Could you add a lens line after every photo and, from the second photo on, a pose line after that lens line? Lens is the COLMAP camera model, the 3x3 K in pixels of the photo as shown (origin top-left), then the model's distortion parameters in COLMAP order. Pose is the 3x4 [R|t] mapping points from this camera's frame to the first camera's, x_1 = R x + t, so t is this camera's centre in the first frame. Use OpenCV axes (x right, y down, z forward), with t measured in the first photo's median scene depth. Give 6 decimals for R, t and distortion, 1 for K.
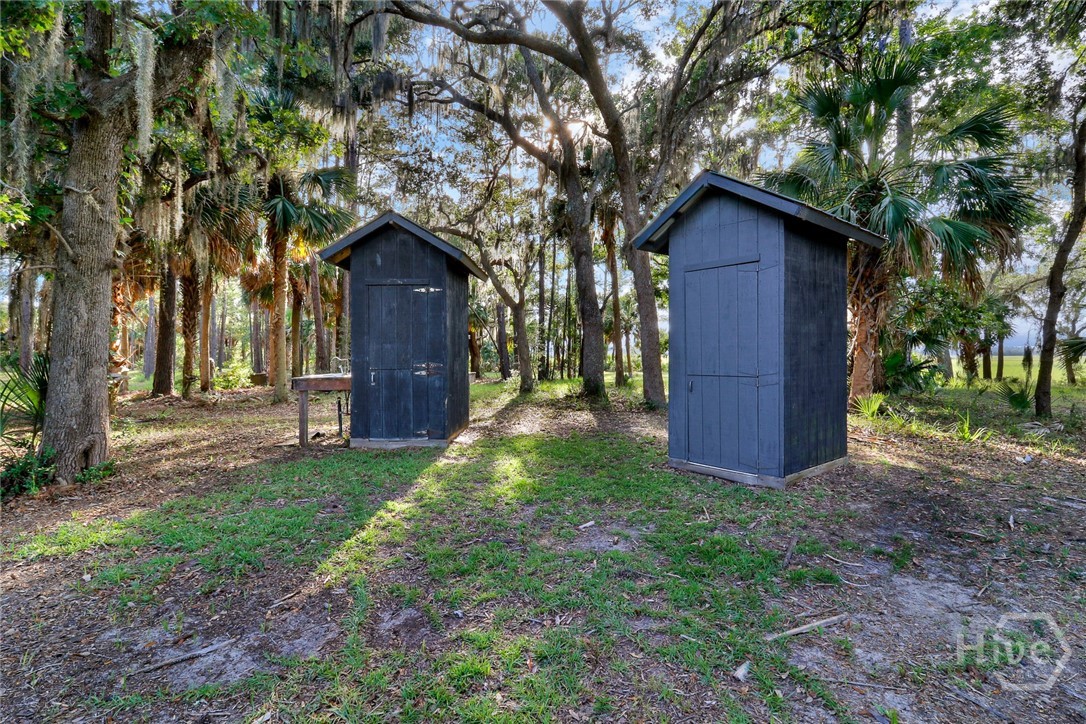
lens RADIAL K [[499.7, 0, 543.0], [0, 499.7, 362.0], [0, 0, 1]] dist [0.000796, -0.010535]
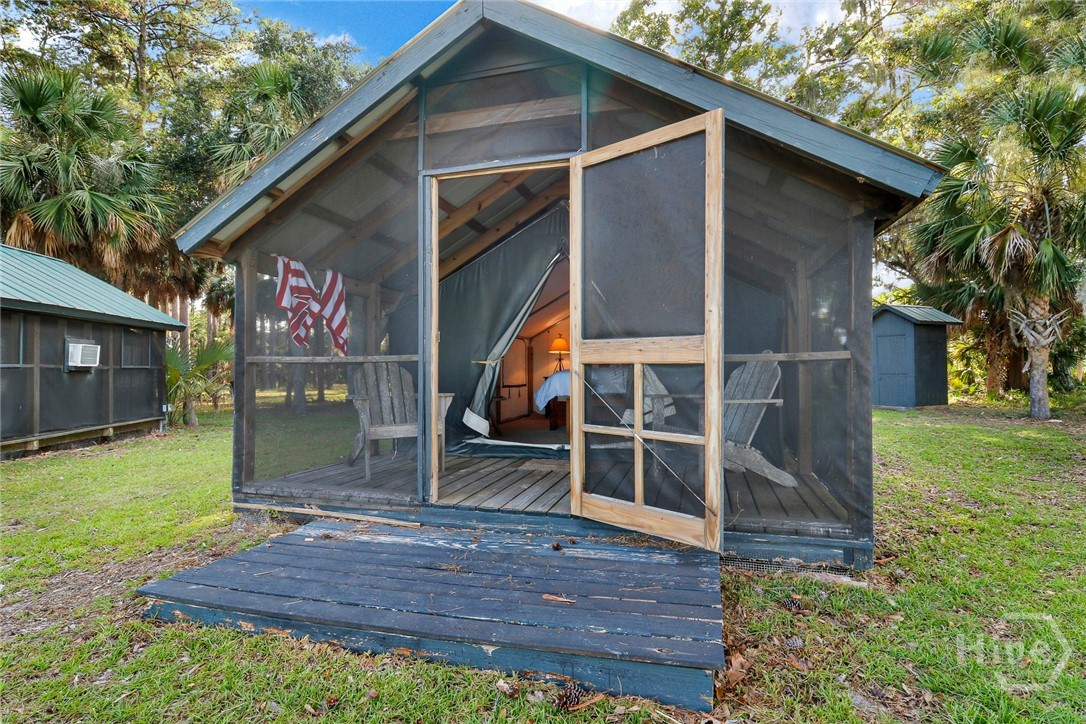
lens RADIAL K [[499.7, 0, 543.0], [0, 499.7, 362.0], [0, 0, 1]] dist [0.000796, -0.010535]
pose [[0.946078, -0.005852, -0.323885, -0.630023], [-0.000259, 0.999823, -0.018821, 0.016336], [0.323938, 0.017890, 0.945909, -2.441832]]
